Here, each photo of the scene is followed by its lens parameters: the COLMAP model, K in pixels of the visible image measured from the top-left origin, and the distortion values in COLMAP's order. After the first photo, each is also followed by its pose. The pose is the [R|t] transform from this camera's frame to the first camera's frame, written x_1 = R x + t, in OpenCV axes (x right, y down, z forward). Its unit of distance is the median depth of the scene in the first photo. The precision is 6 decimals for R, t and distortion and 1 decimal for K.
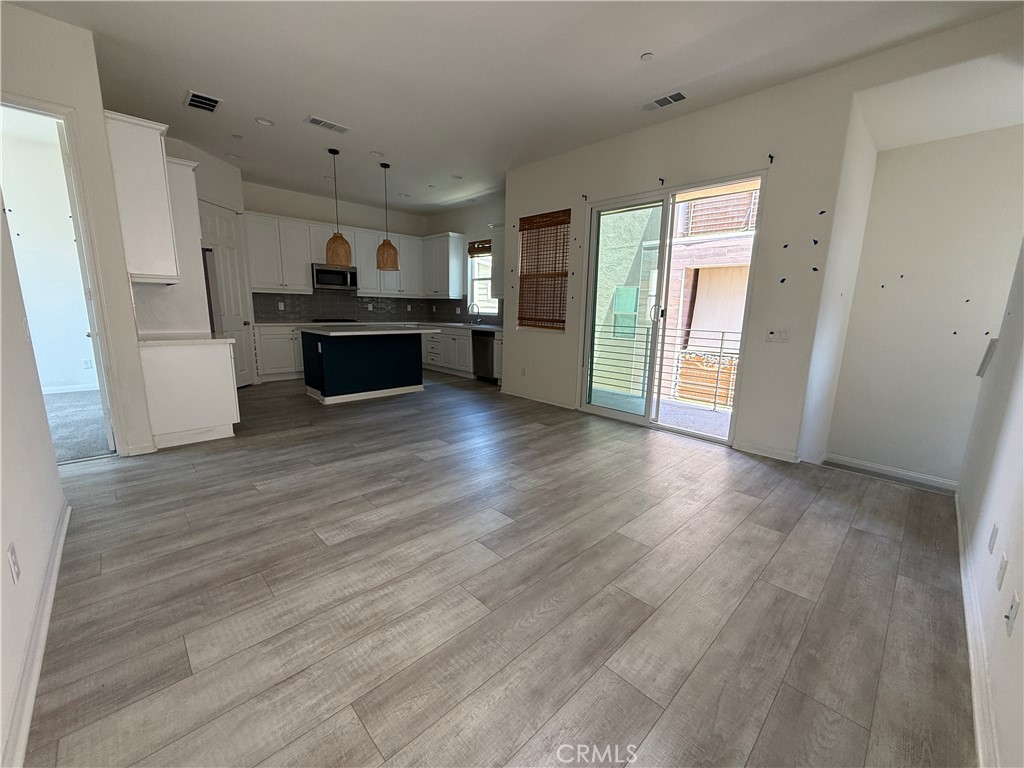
lens RADIAL K [[410.3, 0, 510.5], [0, 410.3, 384.3], [0, 0, 1]] dist [0.001228, -0.000027]
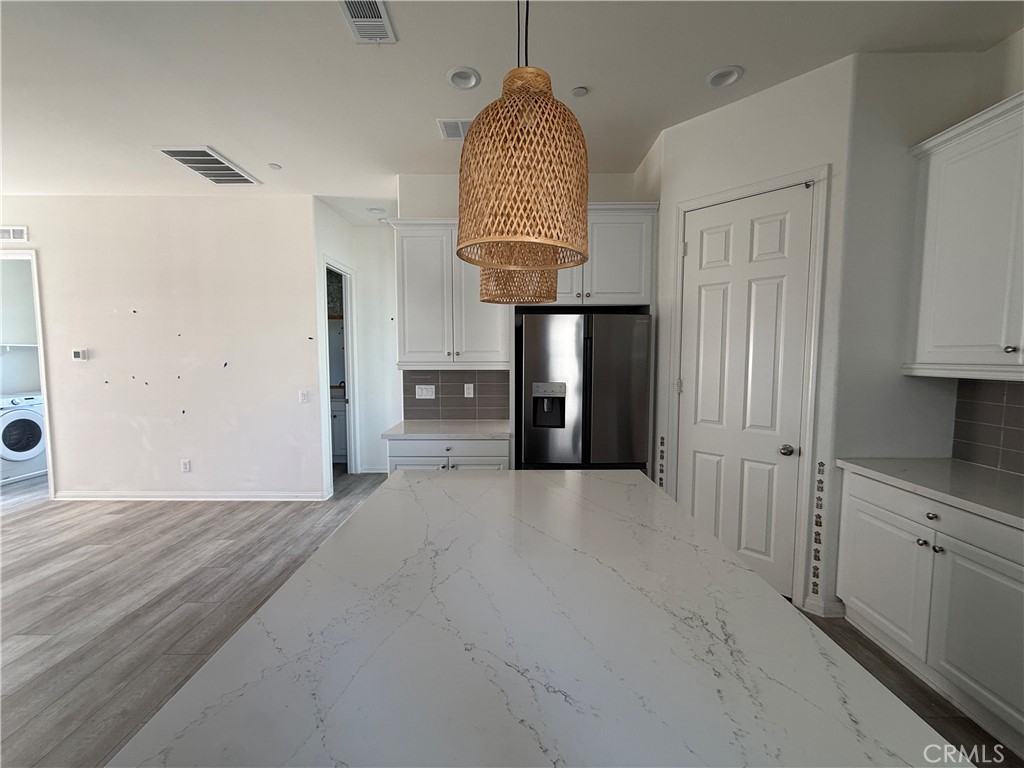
lens RADIAL K [[410.3, 0, 510.5], [0, 410.3, 384.3], [0, 0, 1]] dist [0.001228, -0.000027]
pose [[-0.693818, 0.029928, -0.719528, -0.322265], [-0.147593, 0.972018, 0.182749, -0.486925], [0.704864, 0.232992, -0.669987, 2.101913]]
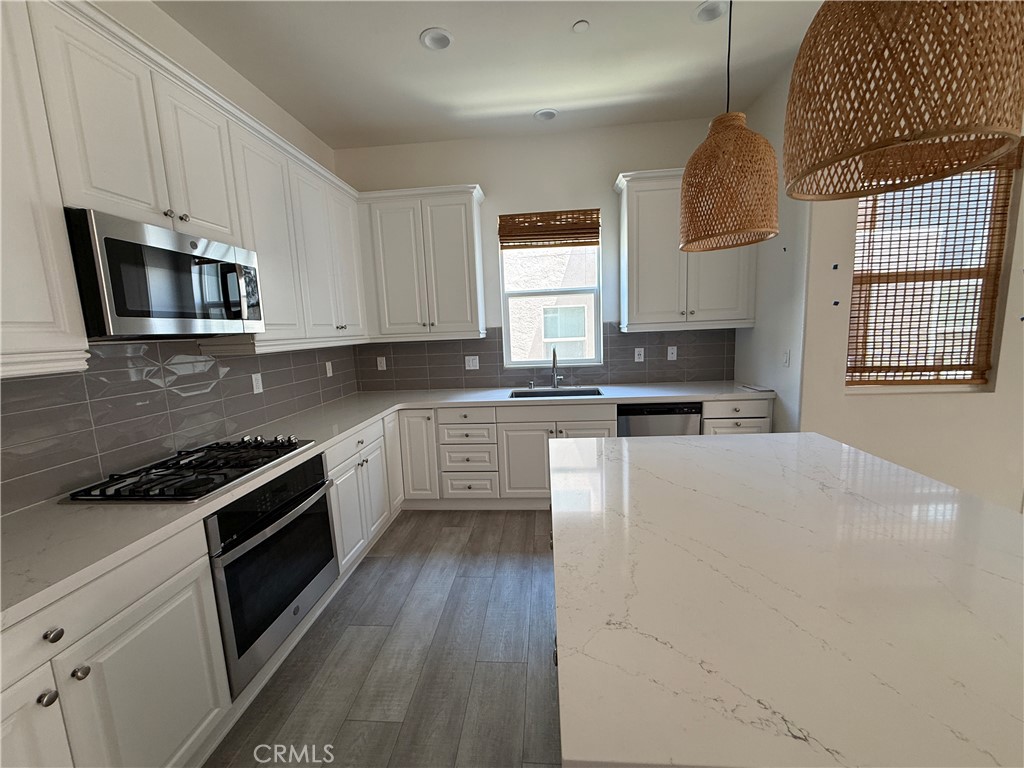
lens RADIAL K [[410.3, 0, 510.5], [0, 410.3, 384.3], [0, 0, 1]] dist [0.001228, -0.000027]
pose [[0.751734, -0.145648, 0.643181, -1.065694], [0.181350, 0.983360, 0.010724, -0.414436], [-0.634041, 0.108580, 0.765639, 1.691317]]
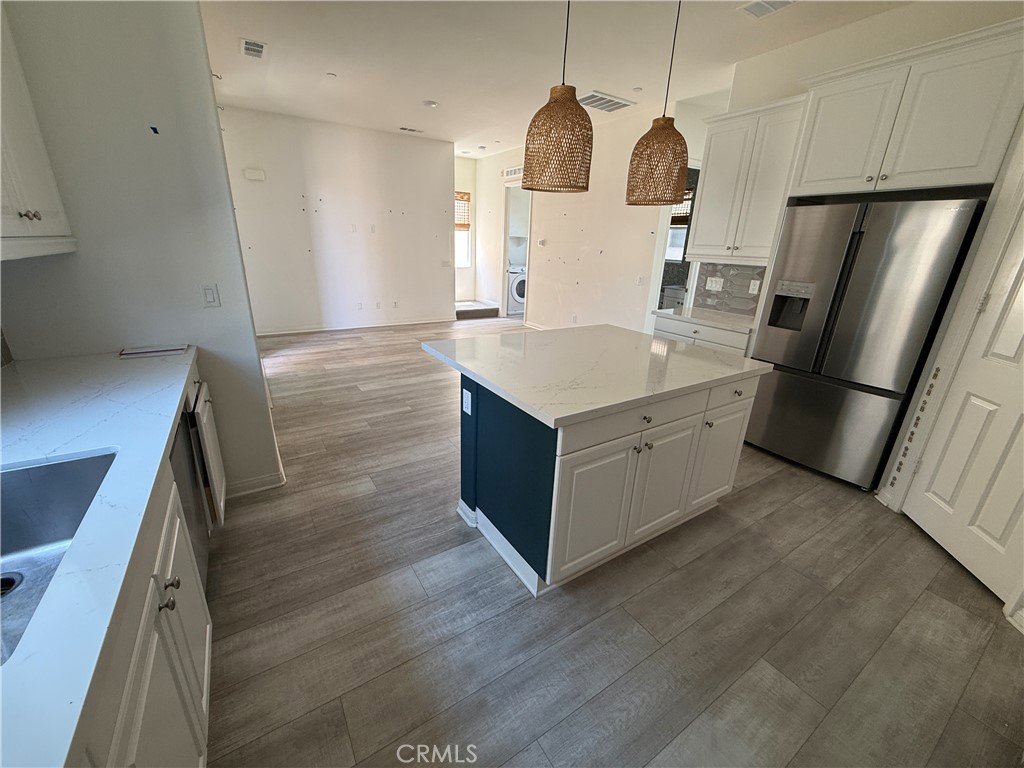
lens RADIAL K [[410.3, 0, 510.5], [0, 410.3, 384.3], [0, 0, 1]] dist [0.001228, -0.000027]
pose [[-0.978506, -0.118977, 0.168436, -0.631515], [-0.020201, 0.868157, 0.495879, -0.574941], [-0.205227, 0.481818, -0.851900, 2.559133]]
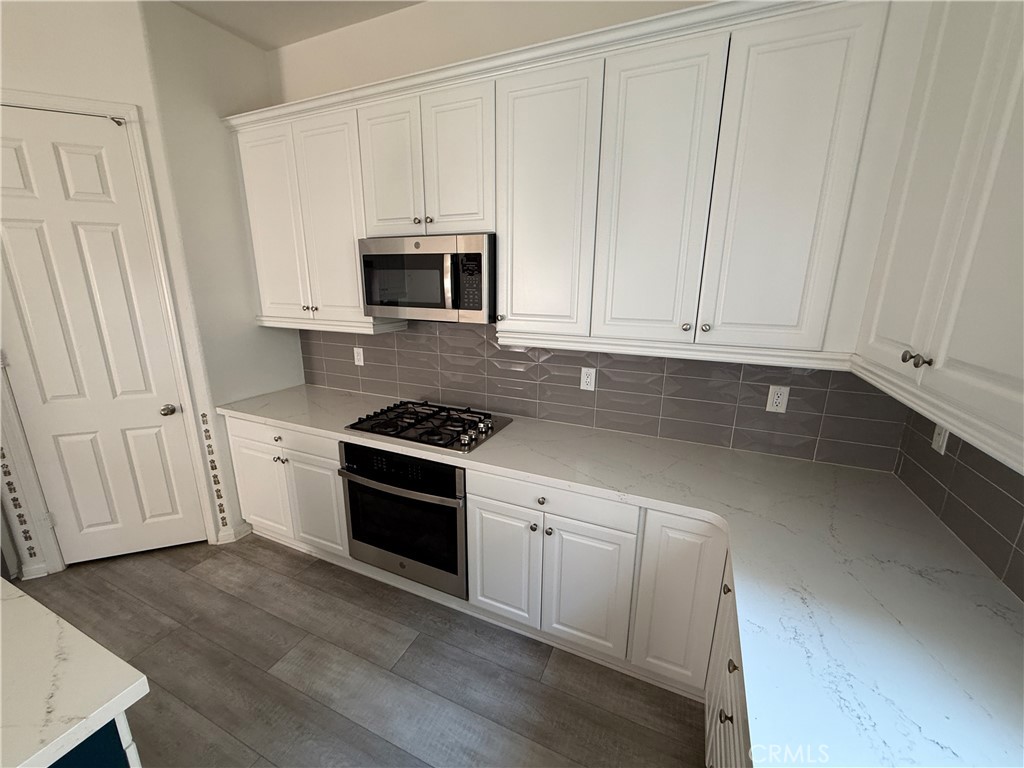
lens RADIAL K [[410.3, 0, 510.5], [0, 410.3, 384.3], [0, 0, 1]] dist [0.001228, -0.000027]
pose [[0.369891, 0.207268, -0.905660, -0.312215], [-0.170248, 0.973413, 0.153241, -0.578852], [0.913343, 0.097504, 0.395344, 2.262354]]
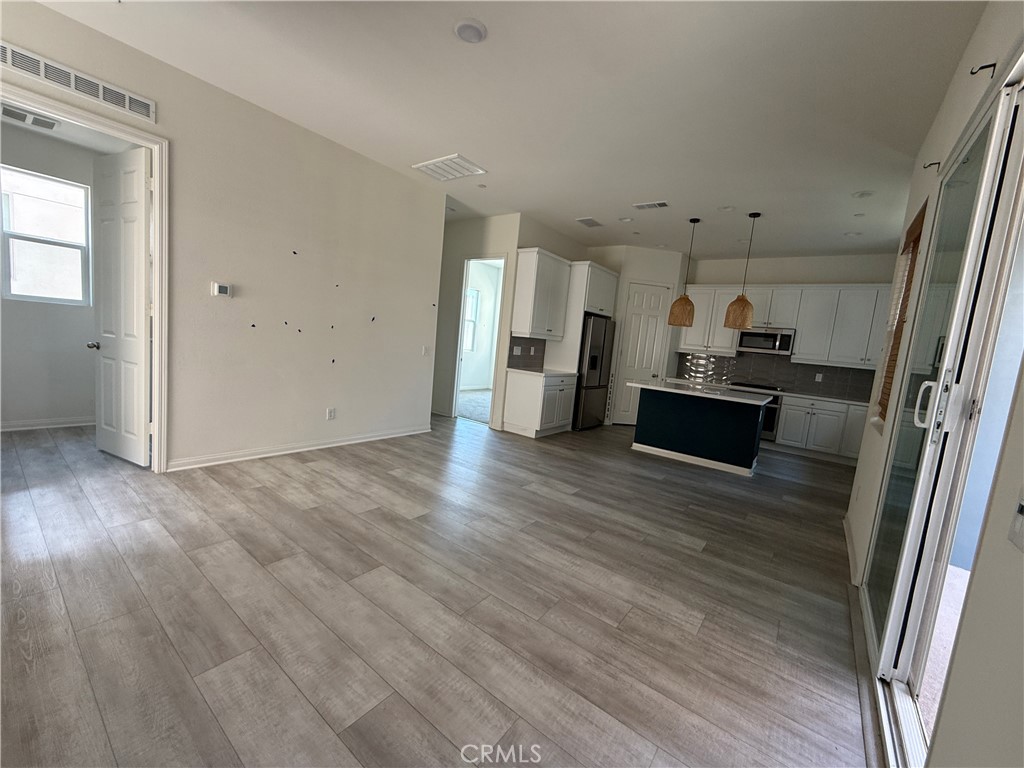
lens RADIAL K [[410.3, 0, 510.5], [0, 410.3, 384.3], [0, 0, 1]] dist [0.001228, -0.000027]
pose [[0.153193, 0.098184, -0.983307, 0.947097], [-0.271058, 0.961062, 0.053733, -0.147675], [0.950294, 0.258302, 0.173842, 0.779004]]
